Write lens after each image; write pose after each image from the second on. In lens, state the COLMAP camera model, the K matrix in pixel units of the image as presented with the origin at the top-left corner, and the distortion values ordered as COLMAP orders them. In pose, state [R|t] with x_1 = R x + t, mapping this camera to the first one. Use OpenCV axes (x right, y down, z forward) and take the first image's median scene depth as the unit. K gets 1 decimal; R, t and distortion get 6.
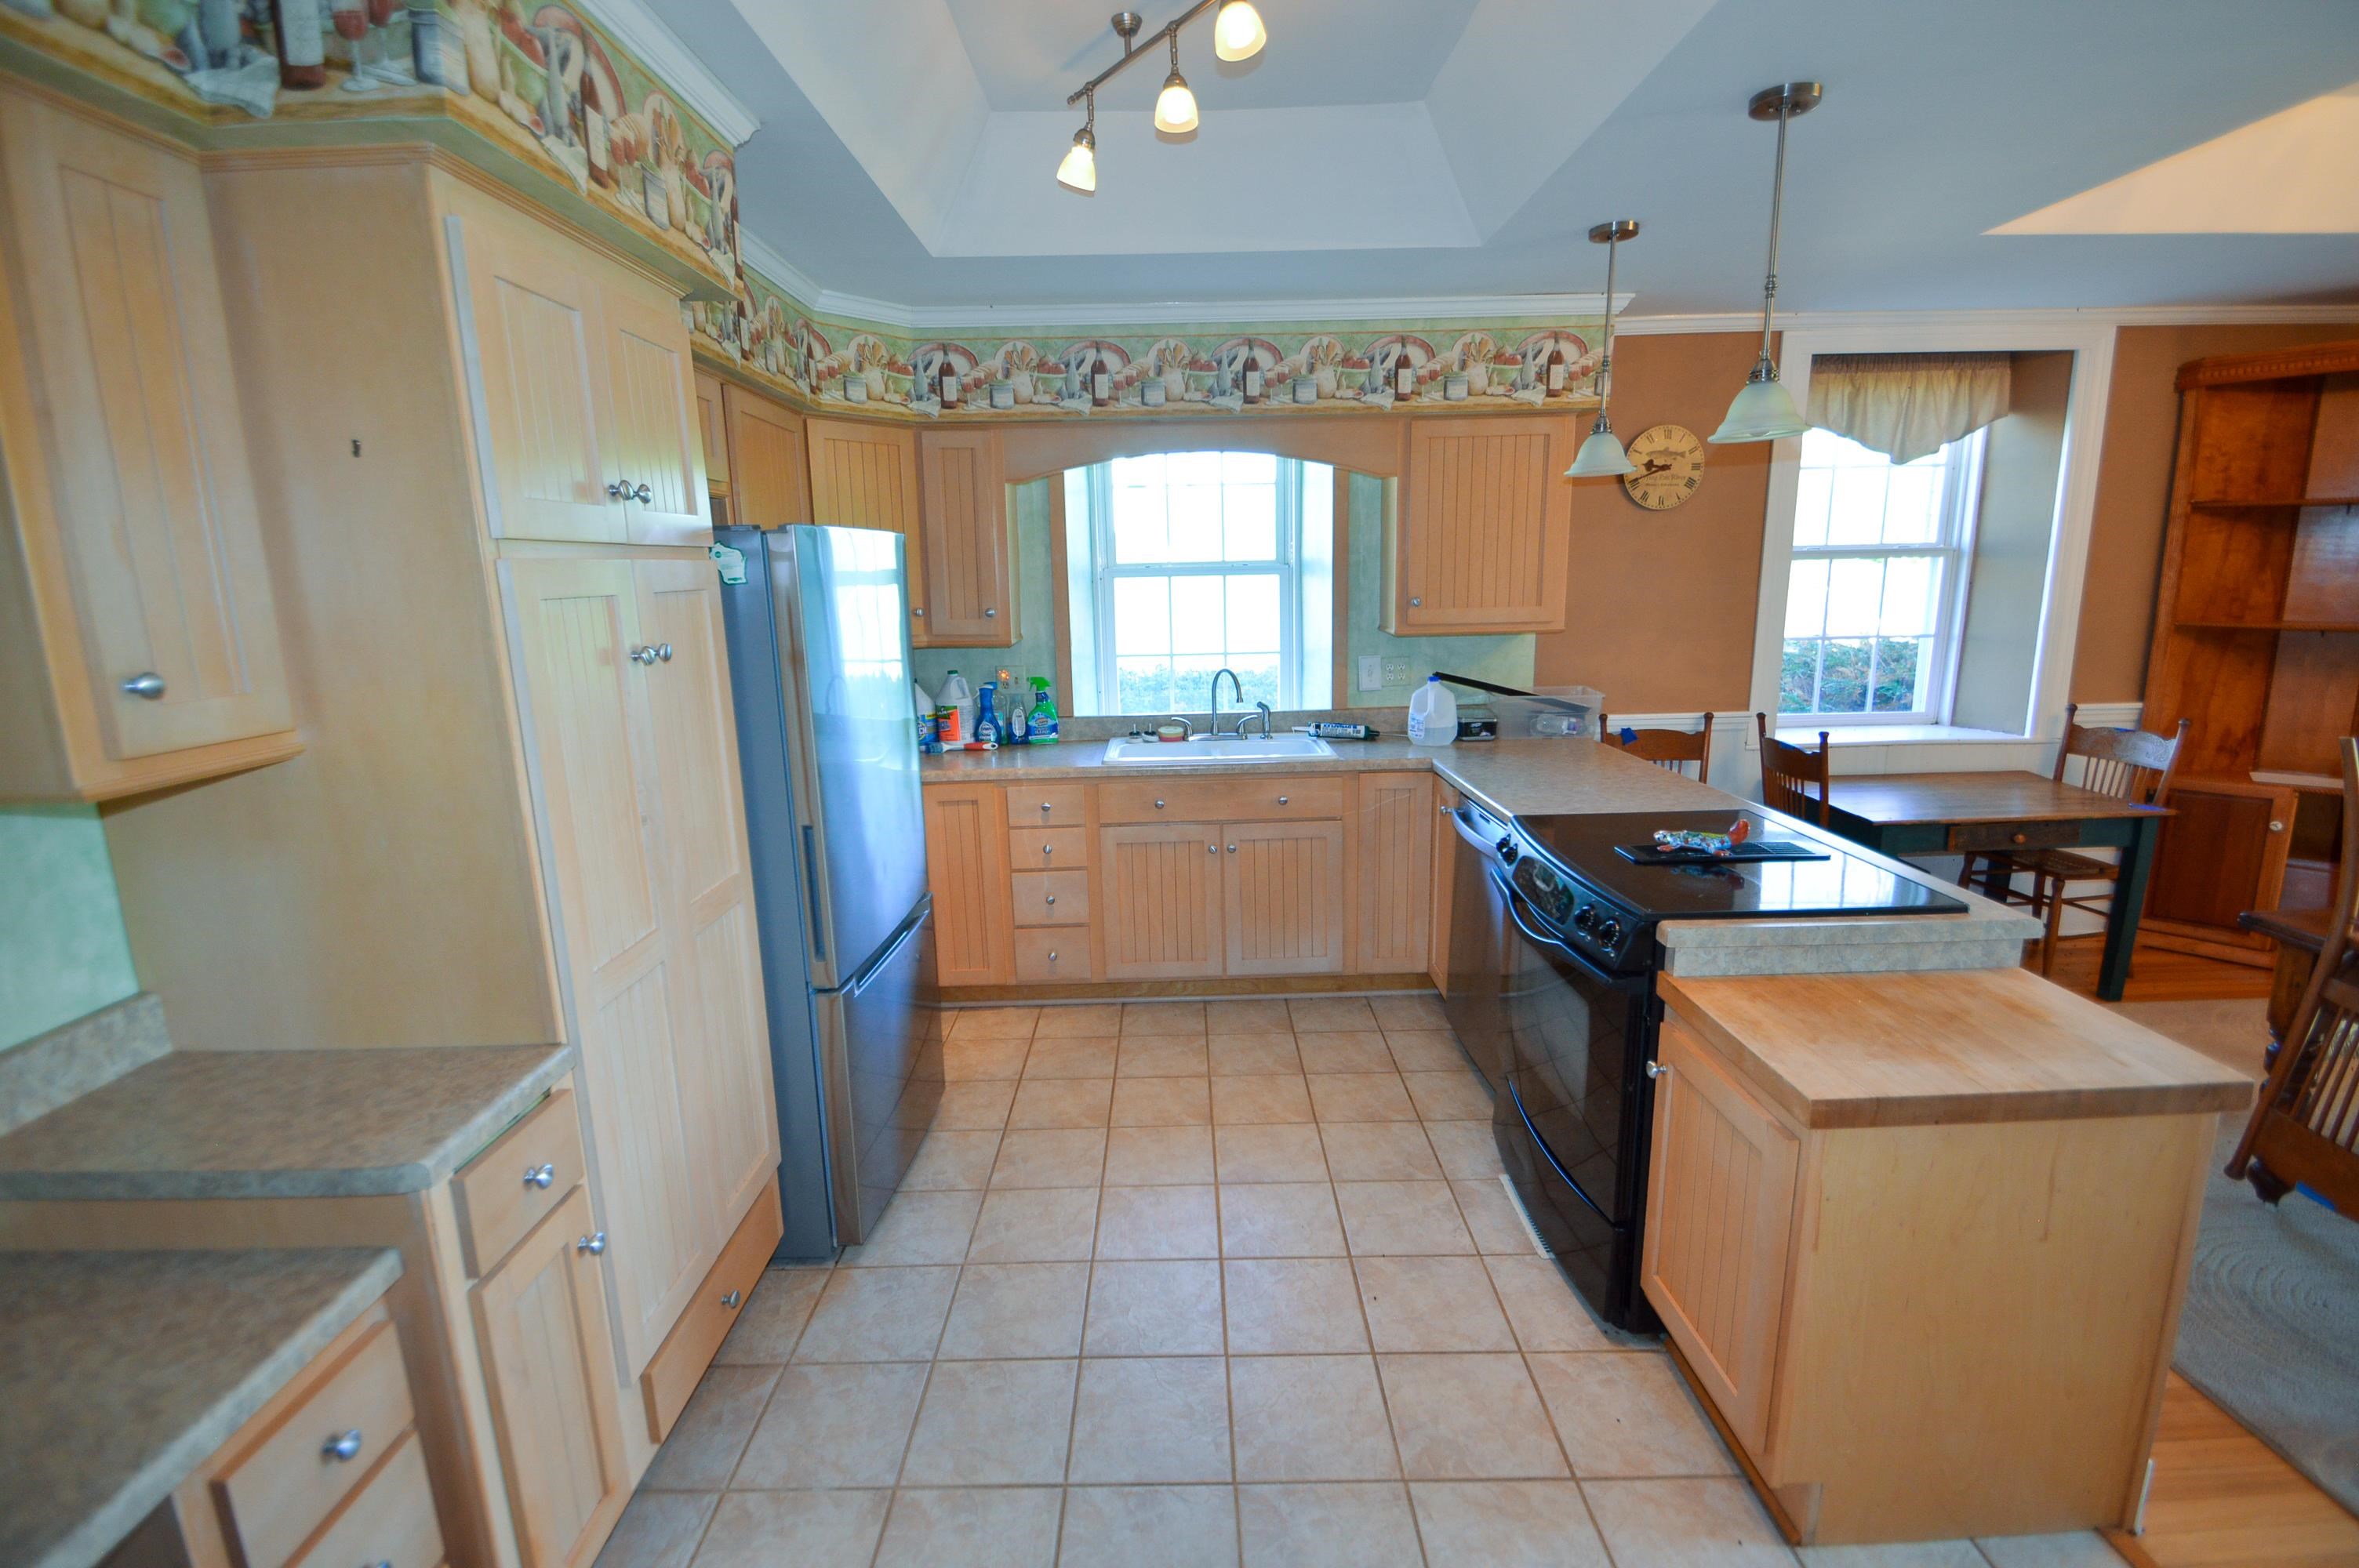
lens RADIAL K [[1039.4, 0, 1179.5], [0, 1039.4, 784.0], [0, 0, 1]] dist [0.029836, -0.025178]
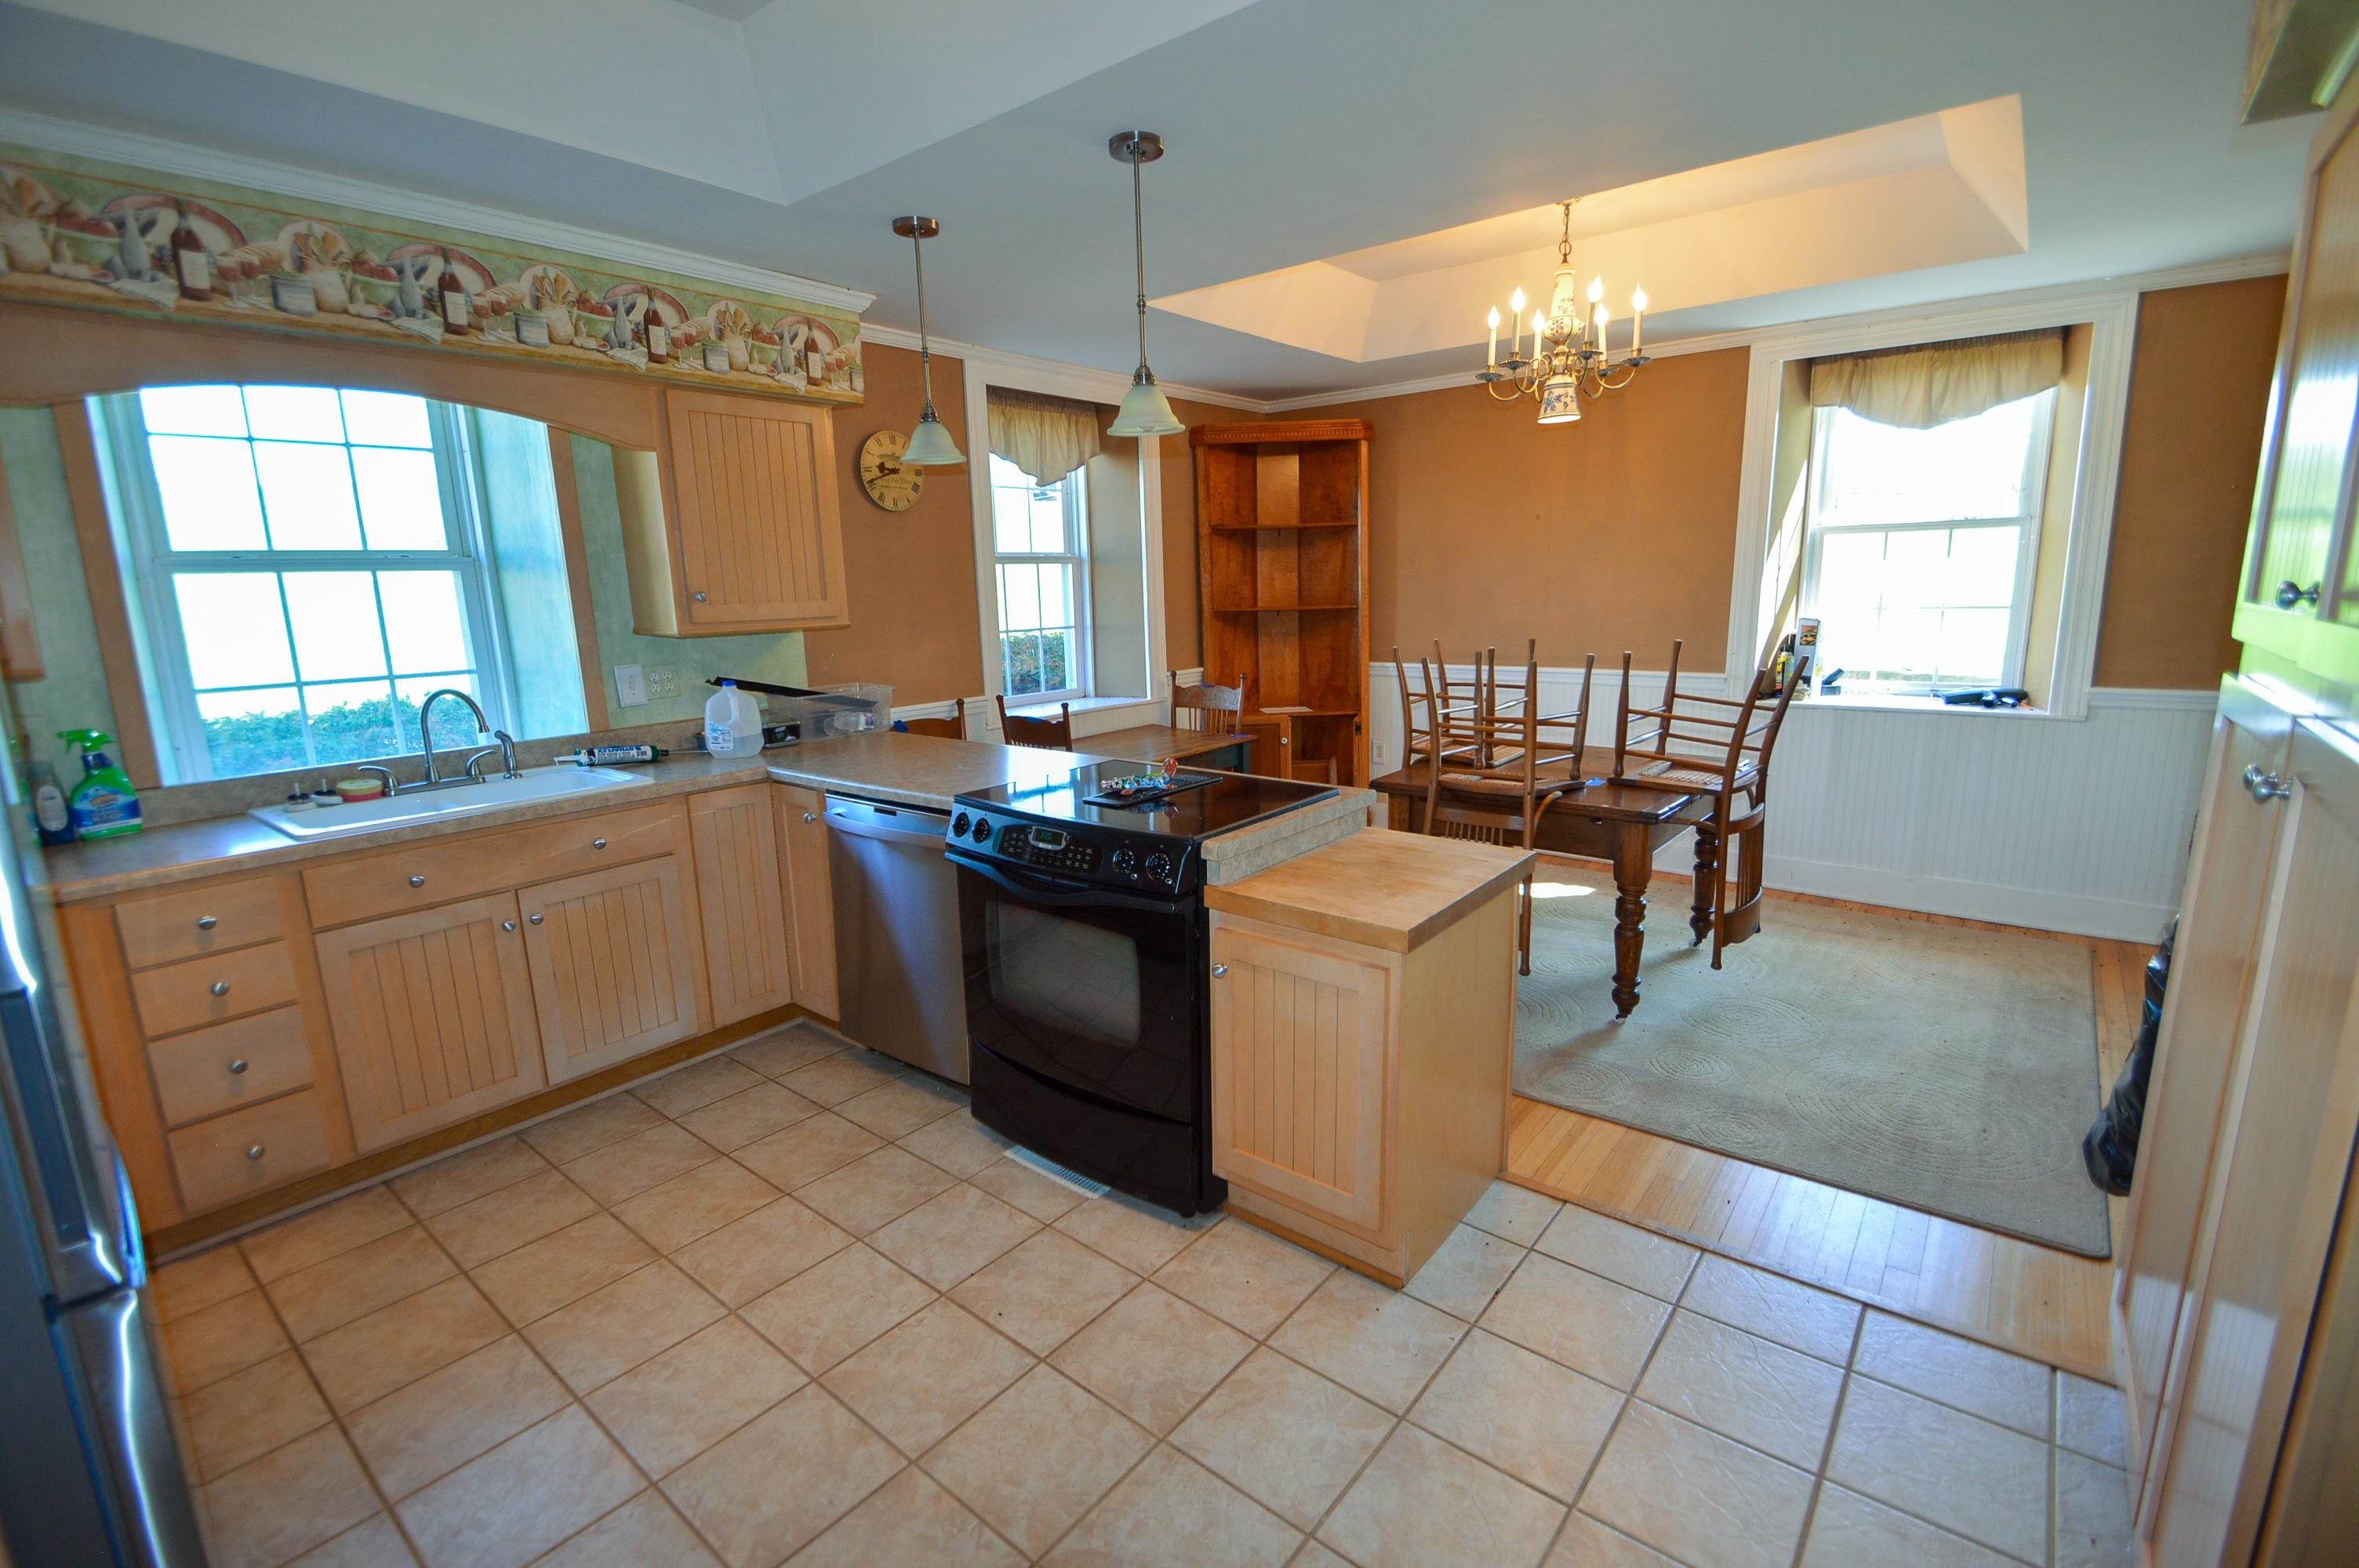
lens RADIAL K [[1039.4, 0, 1179.5], [0, 1039.4, 784.0], [0, 0, 1]] dist [0.029836, -0.025178]
pose [[0.641984, -0.143661, 0.753139, -0.200533], [0.164209, 0.985259, 0.047964, 0.005176], [-0.748927, 0.092880, 0.656111, 0.131959]]
